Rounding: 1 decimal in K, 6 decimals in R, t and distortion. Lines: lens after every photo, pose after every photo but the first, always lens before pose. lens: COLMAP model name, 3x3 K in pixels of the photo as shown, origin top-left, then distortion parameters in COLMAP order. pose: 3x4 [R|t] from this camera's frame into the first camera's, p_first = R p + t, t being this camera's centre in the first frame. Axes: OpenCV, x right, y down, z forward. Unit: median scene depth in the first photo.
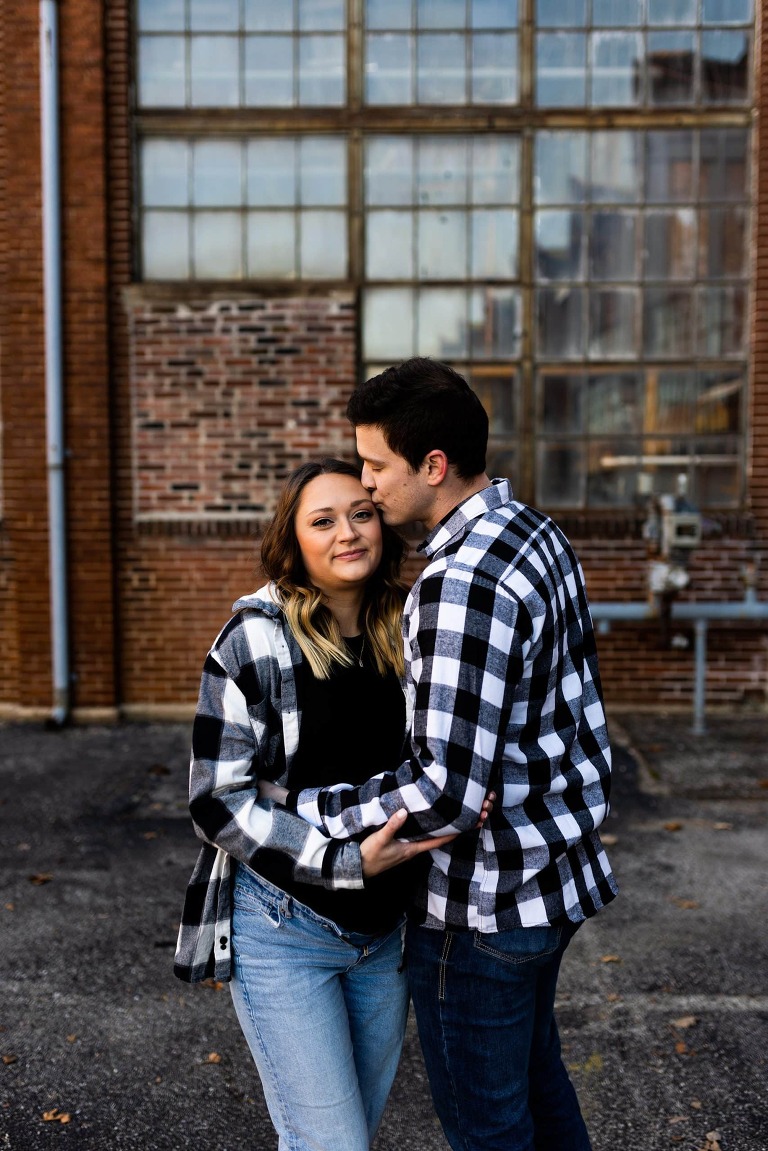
lens RADIAL K [[1109.5, 0, 370.7], [0, 1109.5, 568.5], [0, 0, 1]] dist [-0.004368, 0.000000]
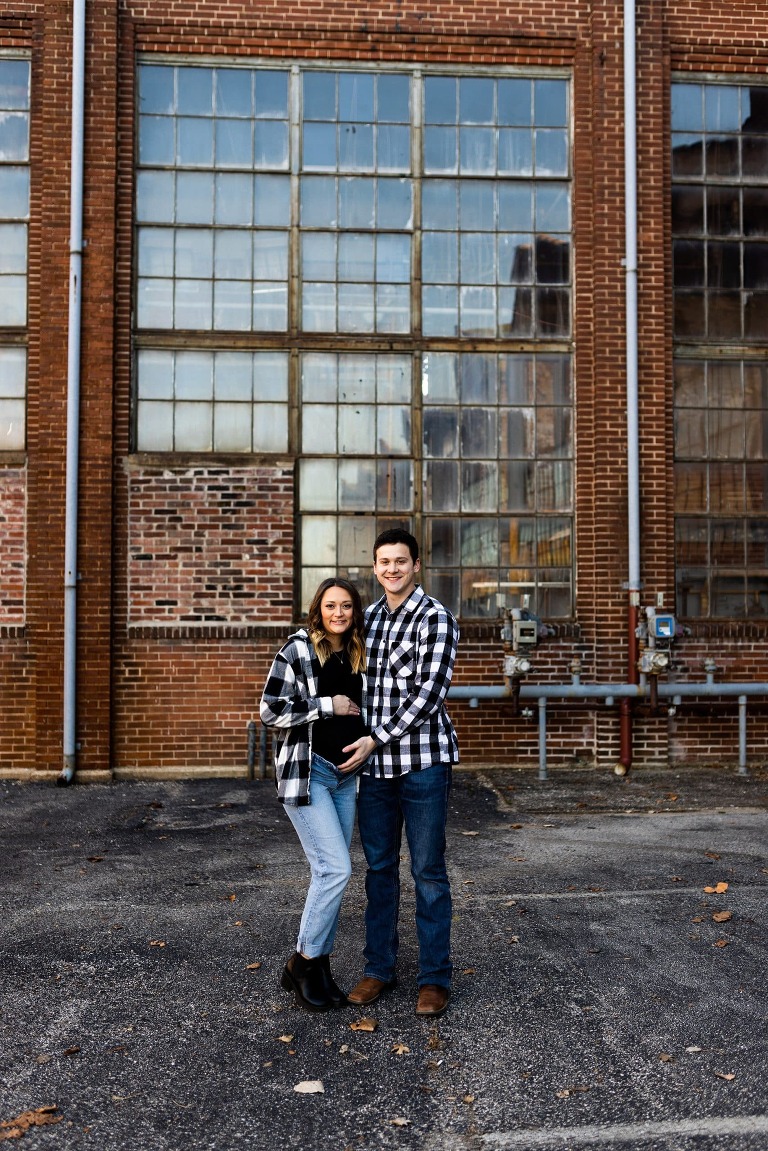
lens RADIAL K [[1065.8, 0, 376.4], [0, 1065.8, 578.1], [0, 0, 1]] dist [-0.003833, 0.000000]
pose [[0.995424, 0.005574, 0.095393, -0.037812], [0.004758, 0.994168, -0.107740, 0.037857], [-0.095437, 0.107701, 0.989592, -0.309335]]
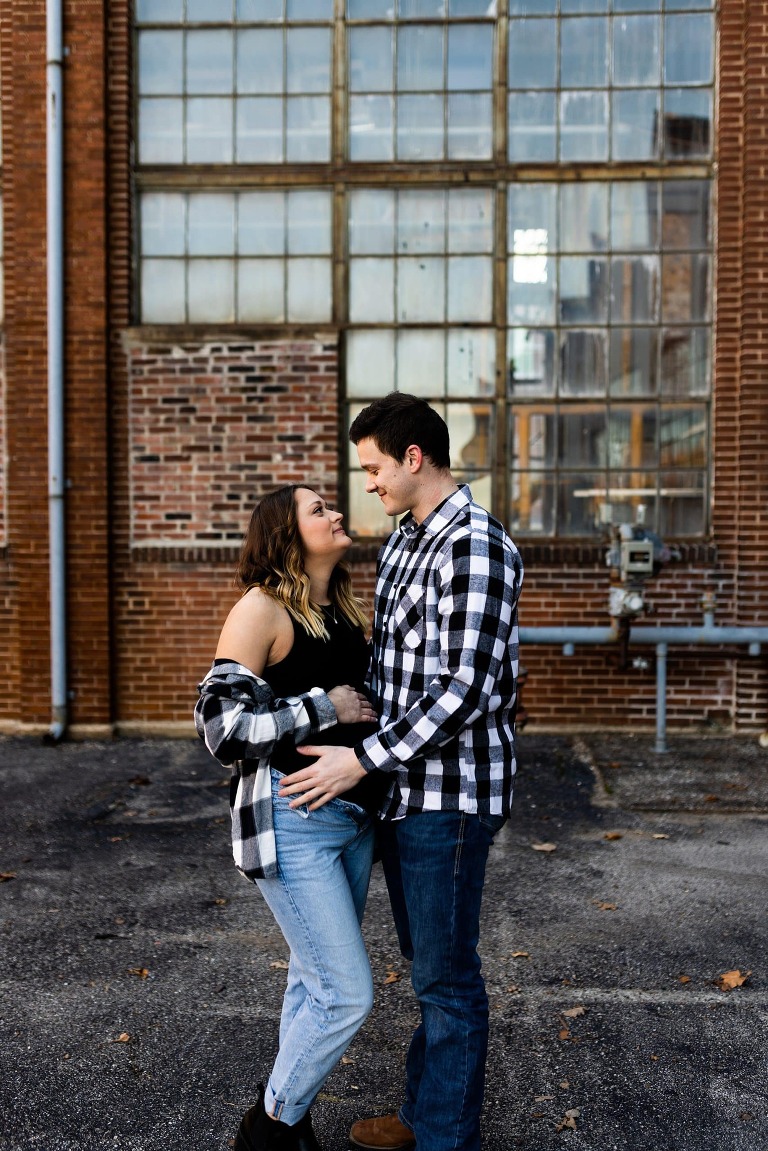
lens RADIAL K [[1065.8, 0, 386.5], [0, 1065.8, 568.7], [0, 0, 1]] dist [-0.003833, 0.000000]
pose [[0.999691, 0.003974, -0.024536, 0.058357], [-0.004796, 0.999426, -0.033538, 0.010332], [0.024389, 0.033645, 0.999136, -0.014209]]
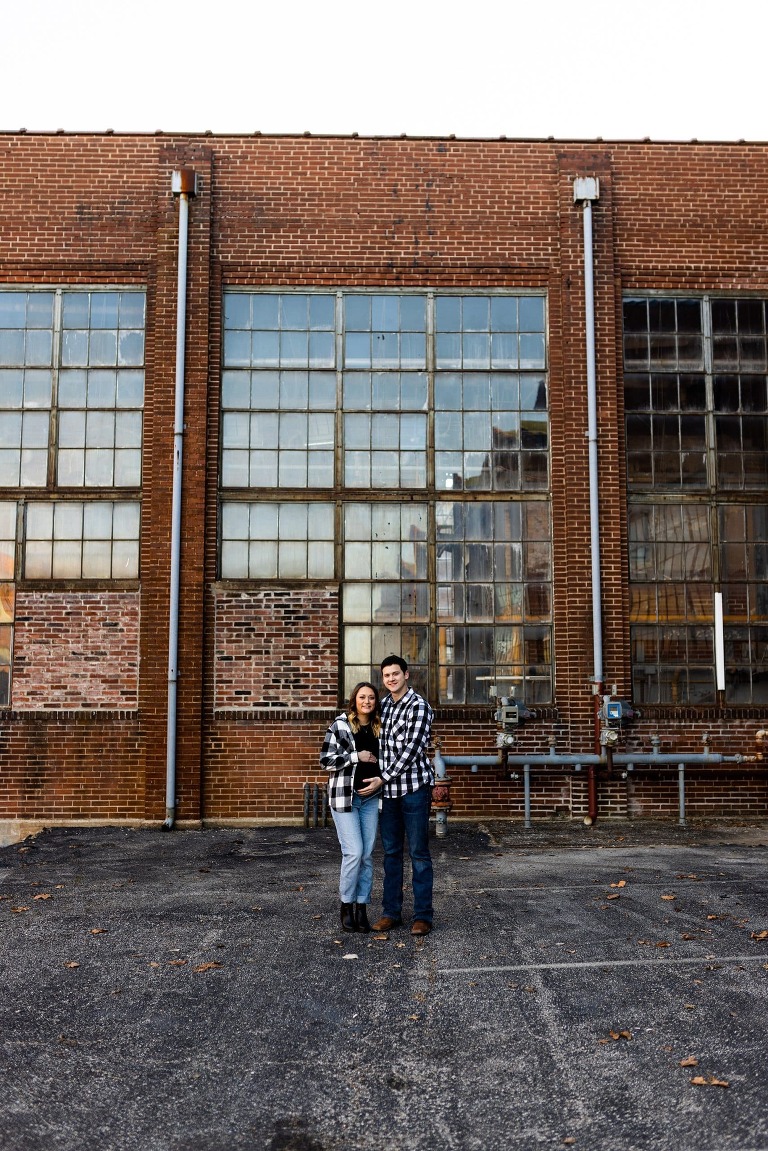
lens RADIAL K [[1065.8, 0, 378.7], [0, 1065.8, 580.8], [0, 0, 1]] dist [-0.003833, 0.000000]
pose [[0.998270, 0.007149, 0.058363, -0.051045], [0.003538, 0.983480, -0.180983, 0.061415], [-0.058693, 0.180876, 0.981753, -0.737276]]
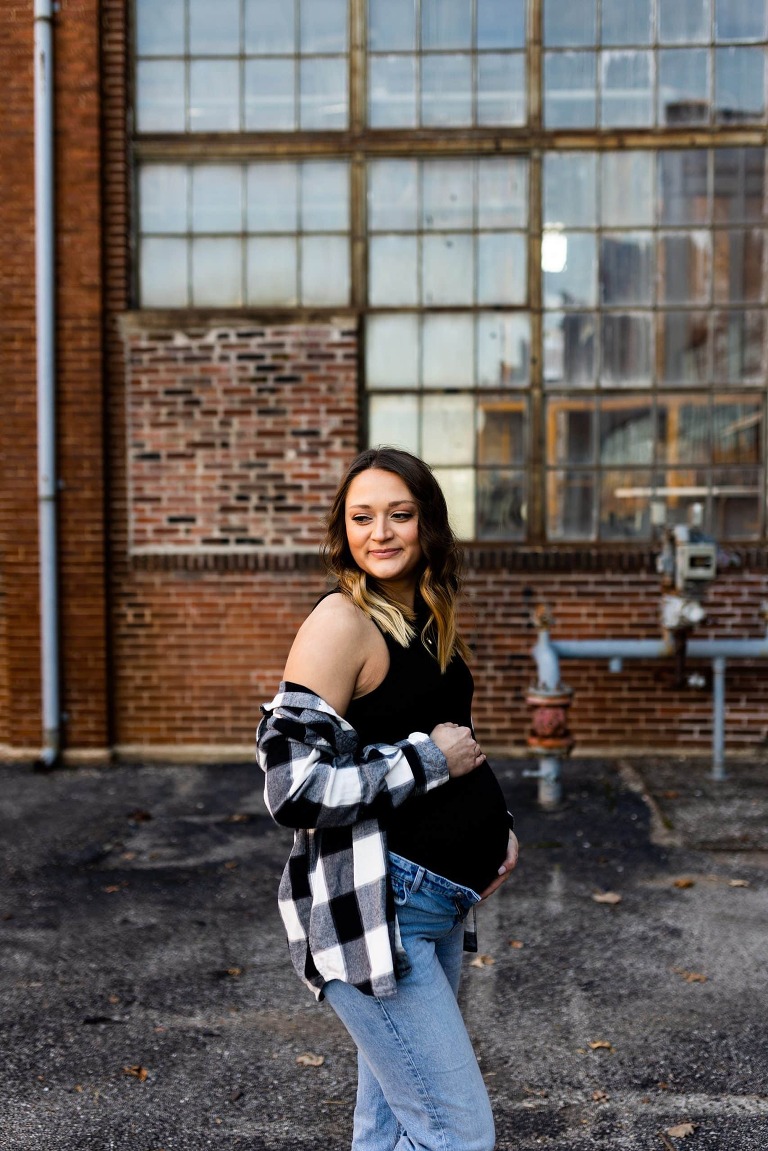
lens RADIAL K [[1065.8, 0, 390.9], [0, 1065.8, 578.0], [0, 0, 1]] dist [-0.003833, 0.000000]
pose [[0.999709, -0.000072, -0.024141, 0.037734], [-0.000719, 0.999463, -0.032748, 0.007755], [0.024131, 0.032756, 0.999172, 0.079172]]
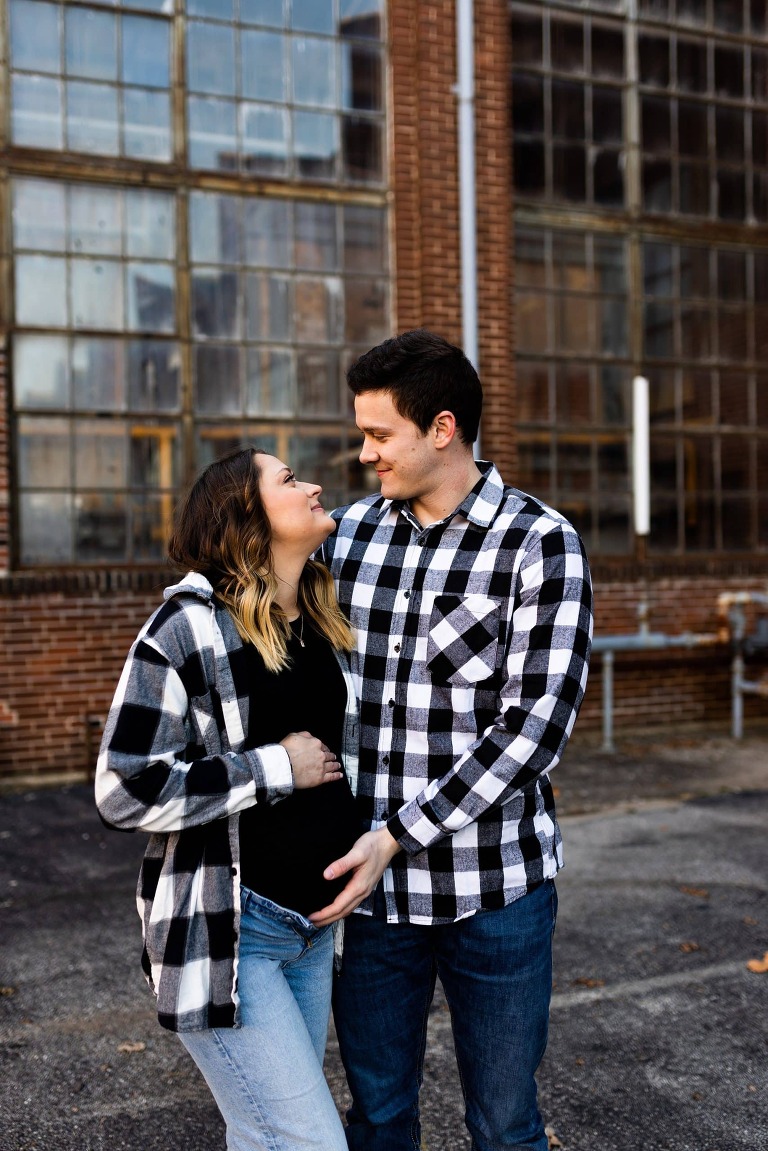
lens RADIAL K [[1109.5, 0, 380.0], [0, 1109.5, 568.4], [0, 0, 1]] dist [-0.004368, 0.000000]
pose [[0.927172, -0.018050, 0.374200, -0.074880], [0.044039, 0.997165, -0.061016, 0.018163], [-0.372037, 0.073052, 0.925339, 0.026079]]
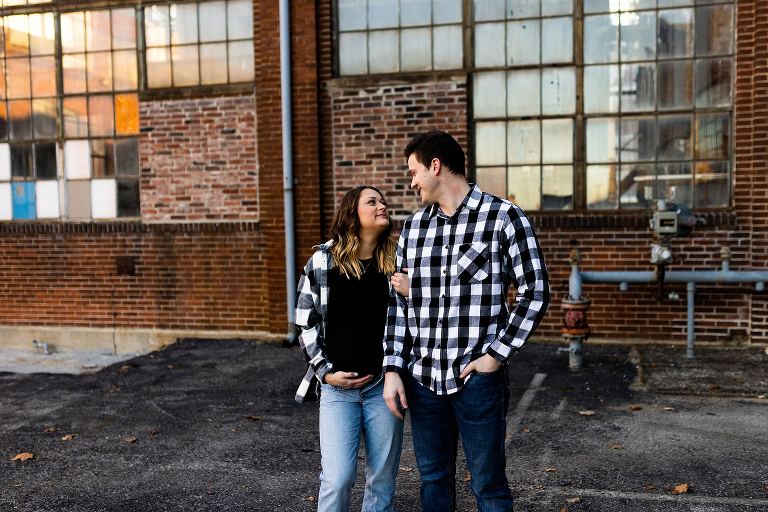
lens RADIAL K [[784.4, 0, 389.5], [0, 784.4, 257.1], [0, 0, 1]] dist [0.002989, 0.000000]
pose [[0.975684, -0.002164, -0.219170, 0.123907], [0.001604, 0.999995, -0.002736, 0.013509], [0.219175, 0.002318, 0.975683, -0.123159]]
